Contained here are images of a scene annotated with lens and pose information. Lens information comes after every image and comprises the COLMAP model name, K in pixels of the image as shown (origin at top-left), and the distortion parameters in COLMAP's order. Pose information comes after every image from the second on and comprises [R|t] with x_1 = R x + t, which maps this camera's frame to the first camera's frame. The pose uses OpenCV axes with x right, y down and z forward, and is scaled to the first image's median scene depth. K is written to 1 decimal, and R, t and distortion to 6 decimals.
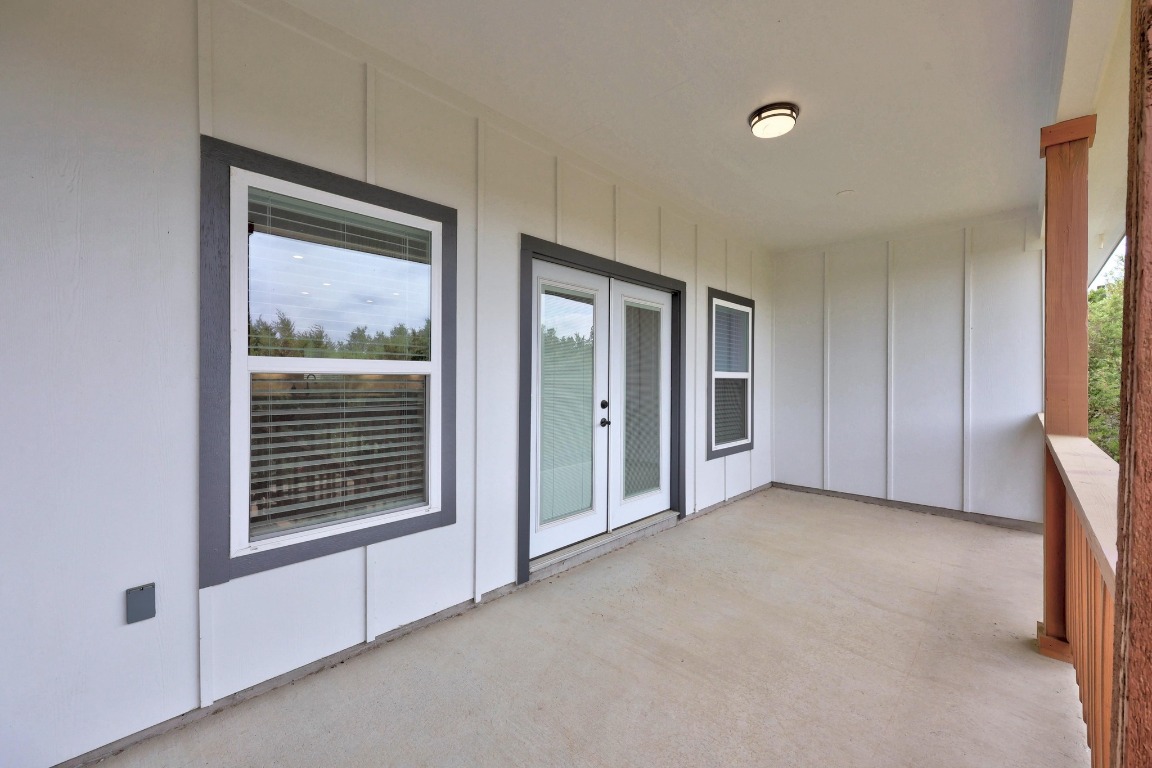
lens RADIAL K [[460.1, 0, 573.6], [0, 460.1, 382.5], [0, 0, 1]] dist [0.000161, 0.000129]
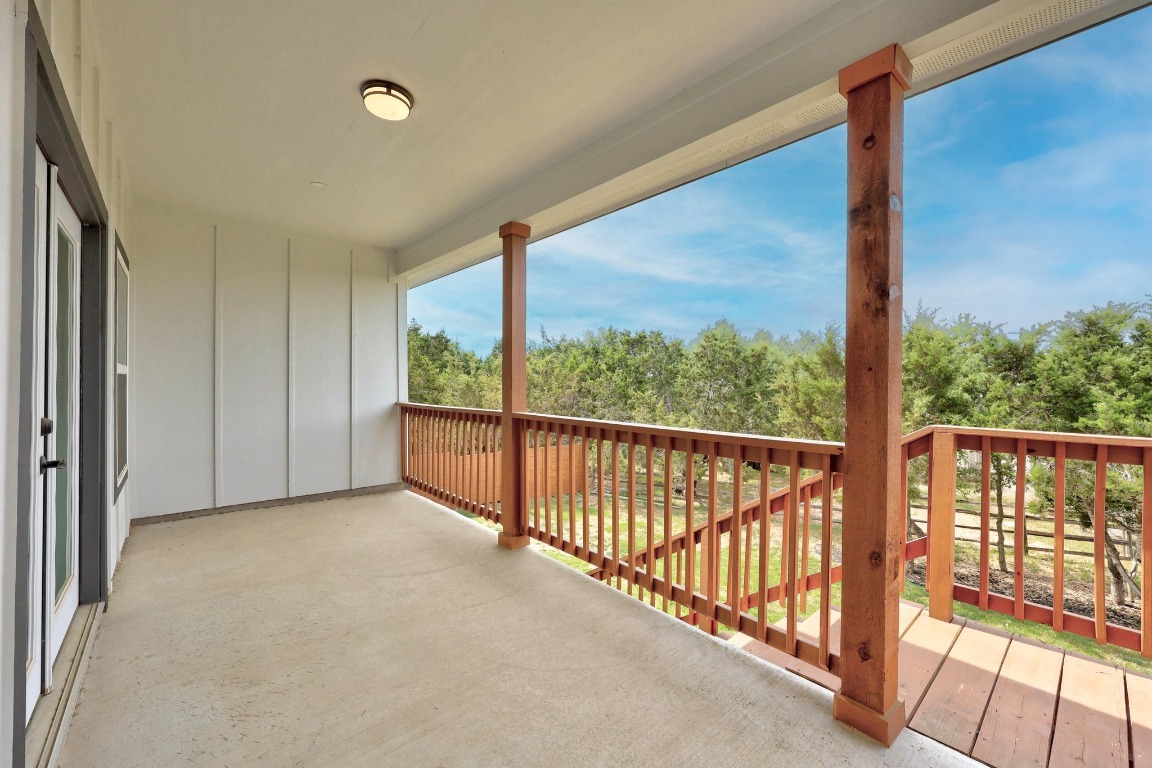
lens RADIAL K [[460.1, 0, 573.5], [0, 460.1, 384.3], [0, 0, 1]] dist [0.000161, 0.000129]
pose [[0.078059, -0.006900, 0.996925, -0.418089], [-0.002841, 0.999970, 0.007144, -0.001002], [-0.996945, -0.003390, 0.078037, 0.484882]]
